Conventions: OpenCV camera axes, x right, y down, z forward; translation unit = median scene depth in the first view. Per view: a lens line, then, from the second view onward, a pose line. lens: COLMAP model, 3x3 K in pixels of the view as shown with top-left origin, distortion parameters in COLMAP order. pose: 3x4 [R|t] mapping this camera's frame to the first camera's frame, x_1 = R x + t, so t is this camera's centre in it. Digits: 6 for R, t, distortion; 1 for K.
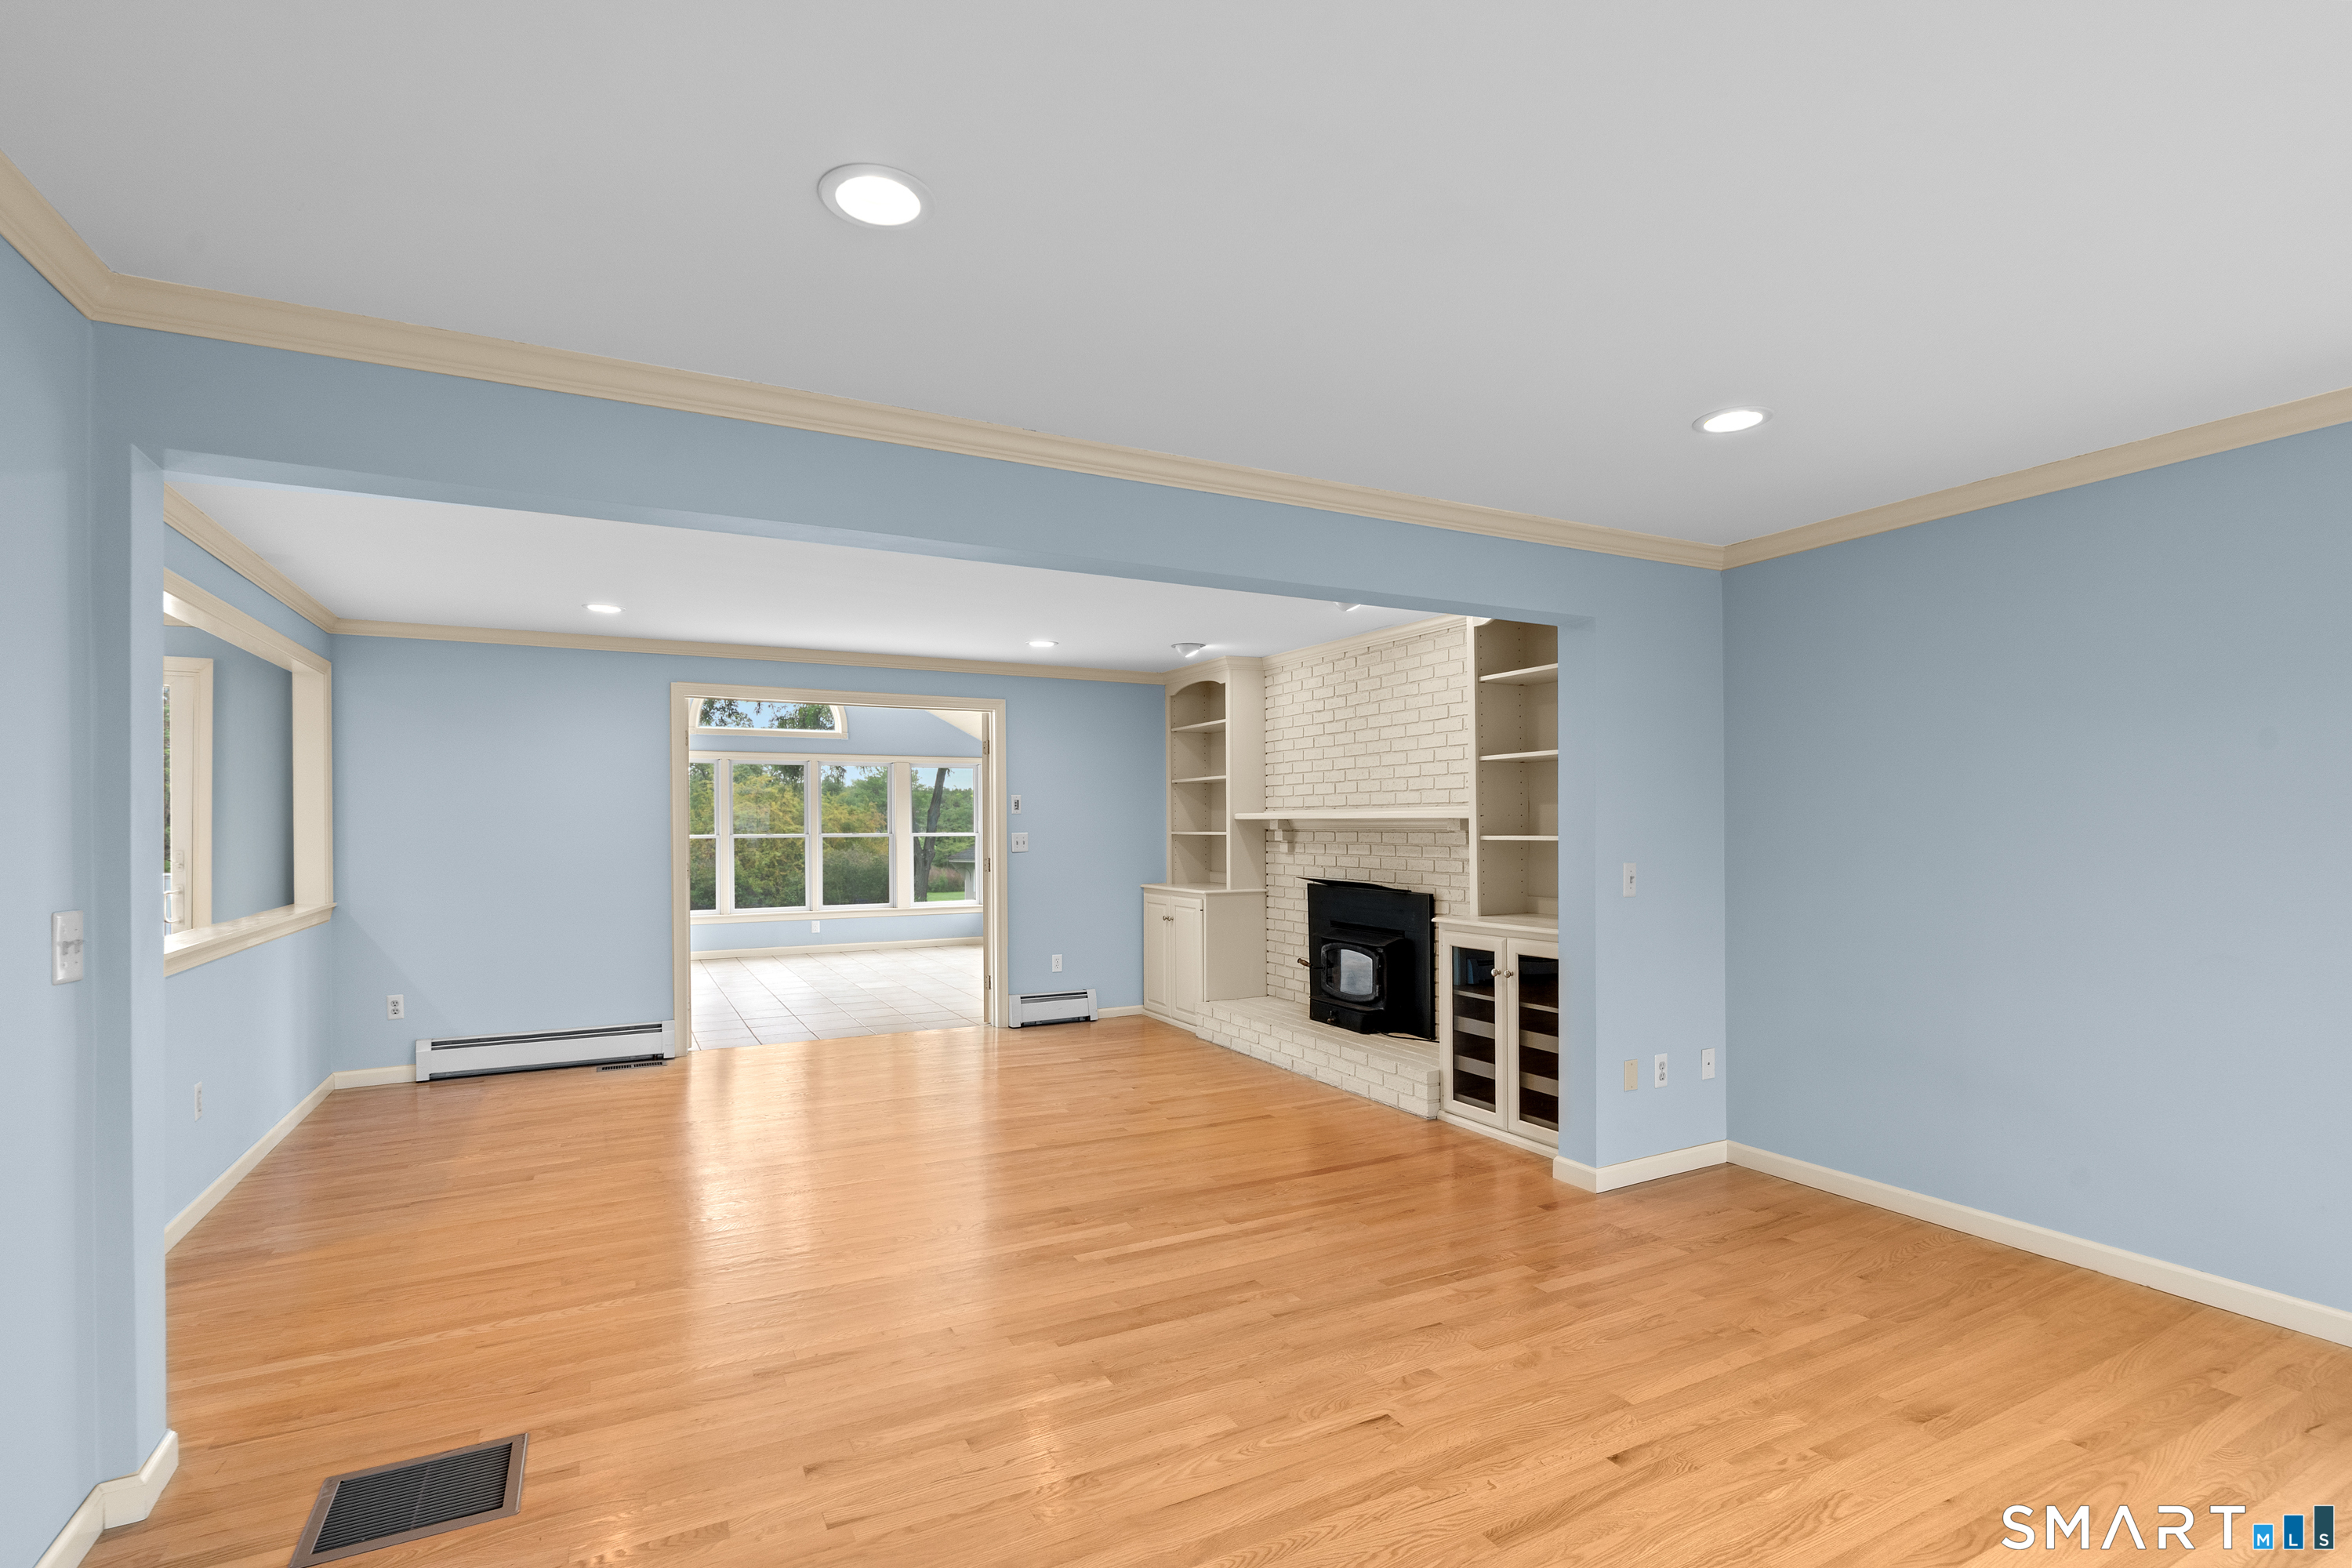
lens RADIAL K [[1090.2, 0, 1176.9], [0, 1090.2, 833.5], [0, 0, 1]] dist [-0.002852, -0.000098]
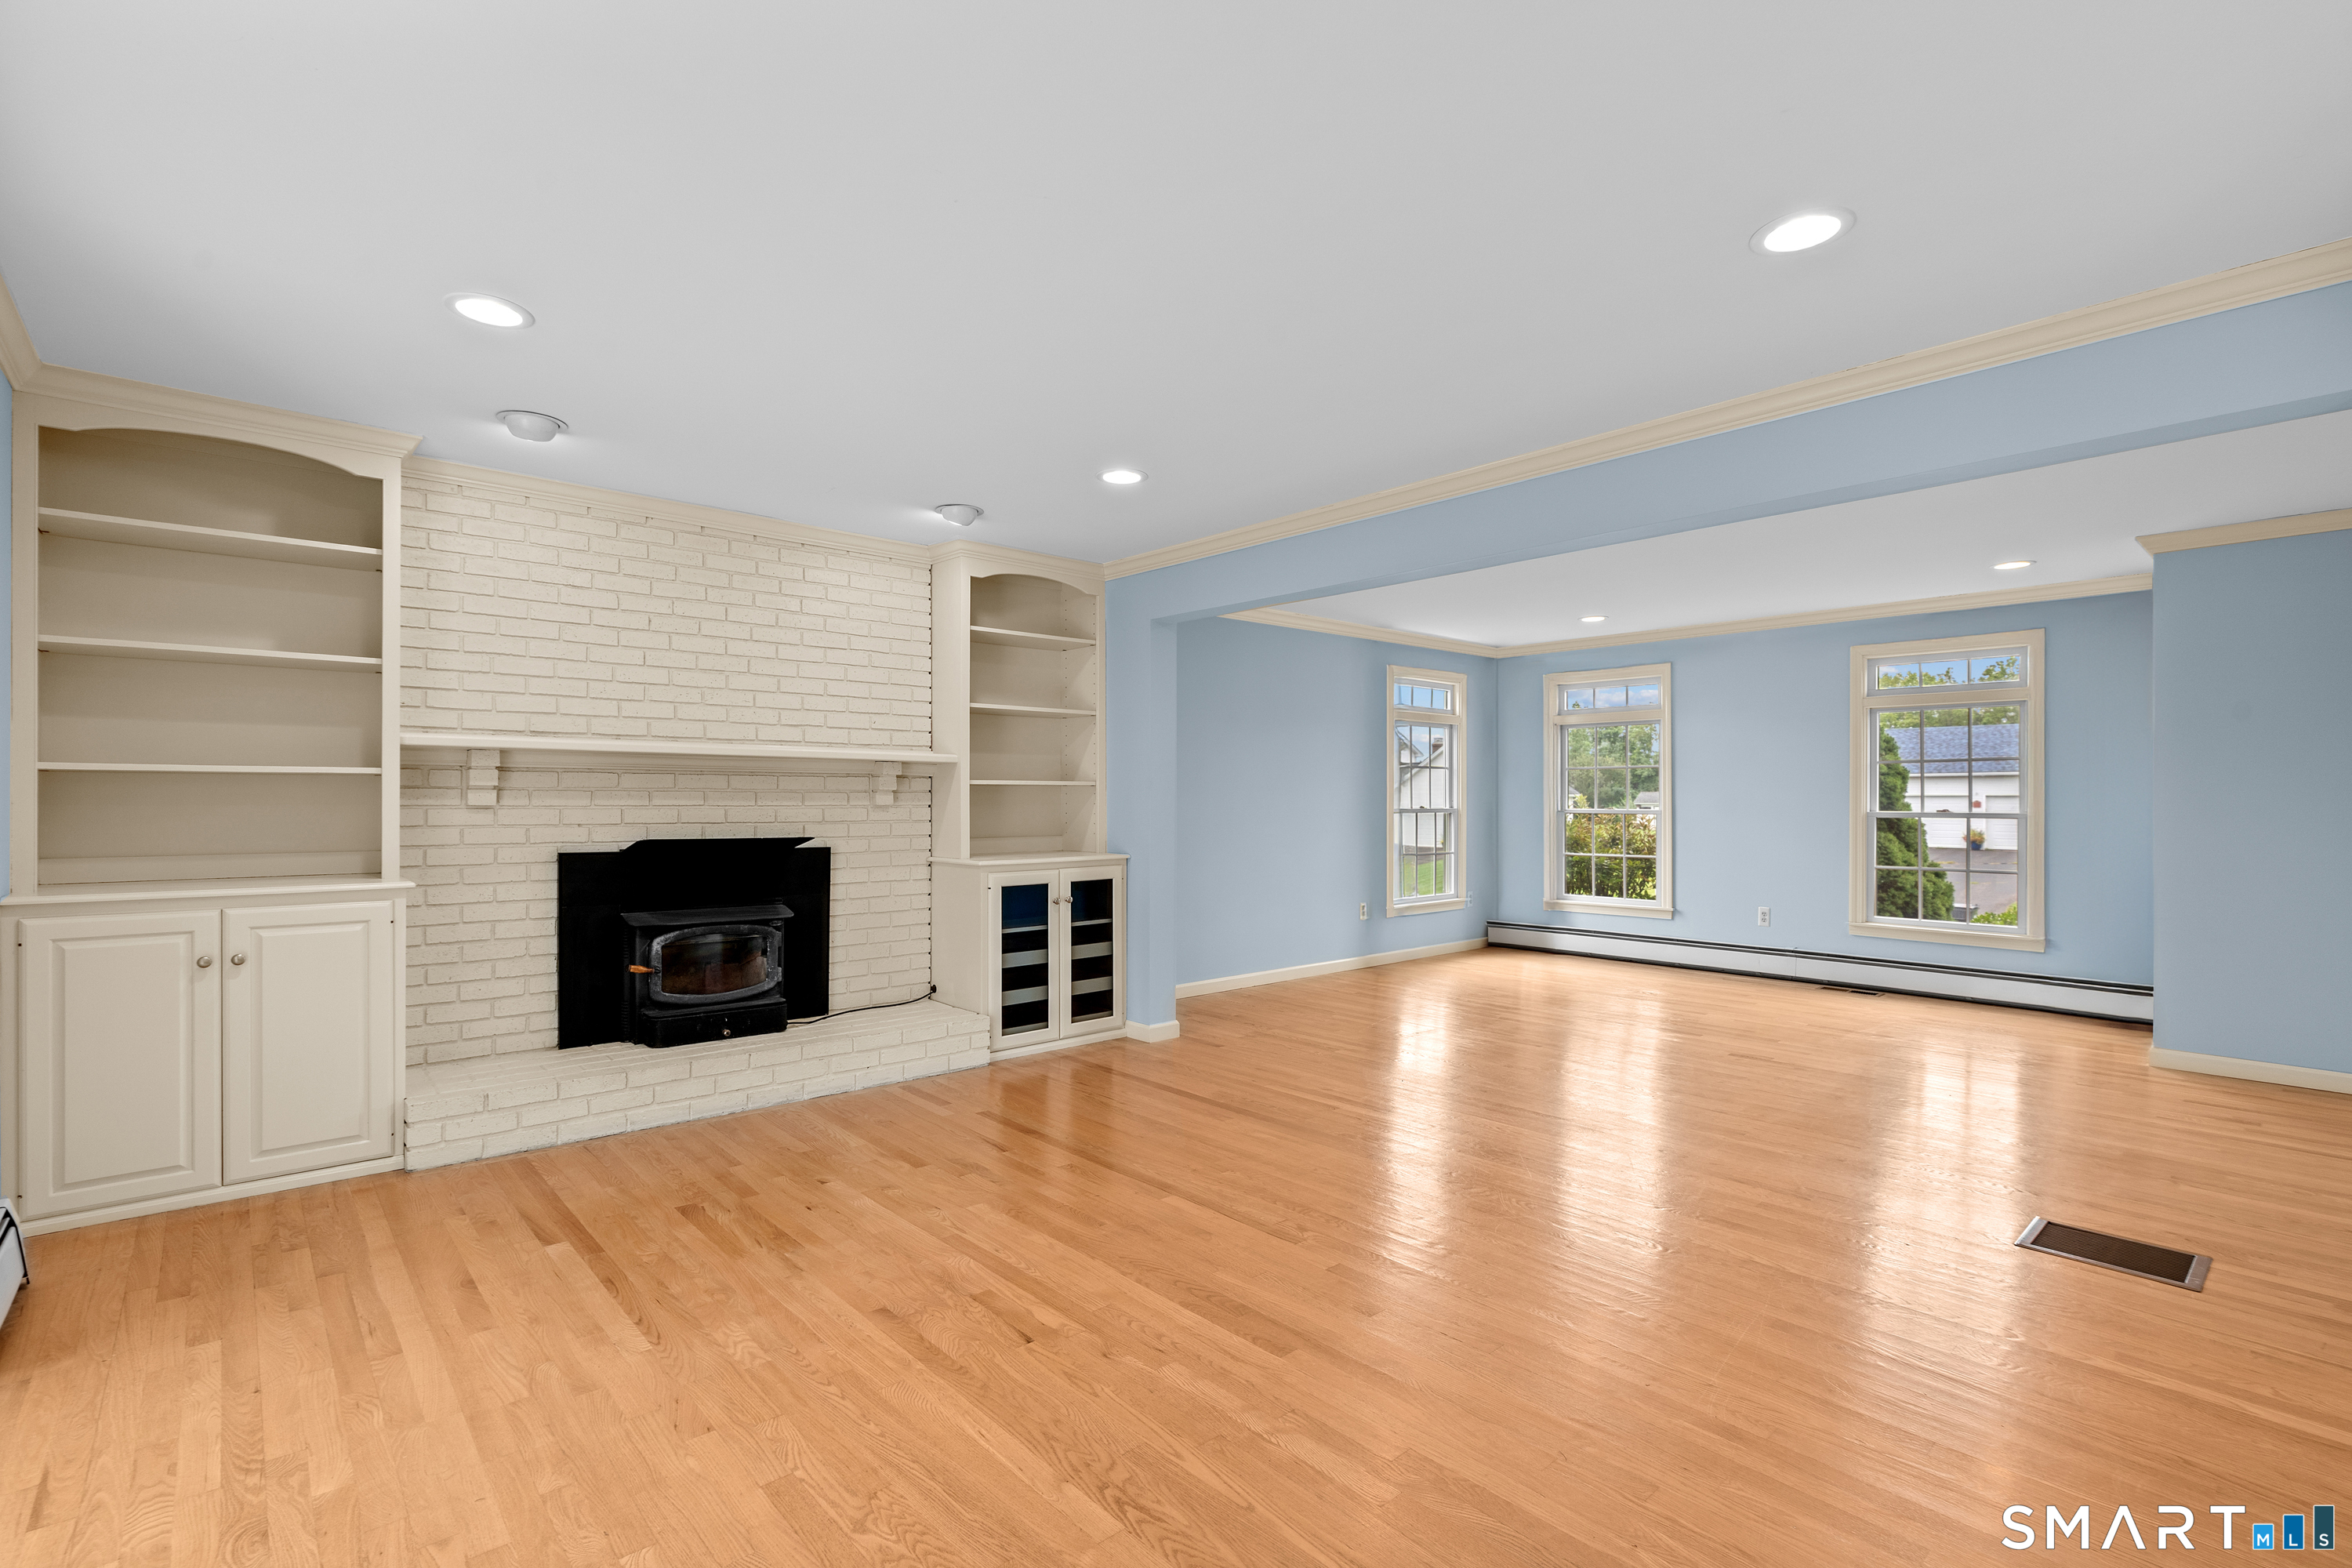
lens RADIAL K [[1067.0, 0, 1156.6], [0, 1067.0, 790.3], [0, 0, 1]] dist [-0.002499, 0.000459]
pose [[-0.231121, 0.013631, 0.972830, -0.684951], [0.006147, 0.999902, -0.012550, 0.023406], [-0.972906, 0.003079, -0.231182, 0.982815]]
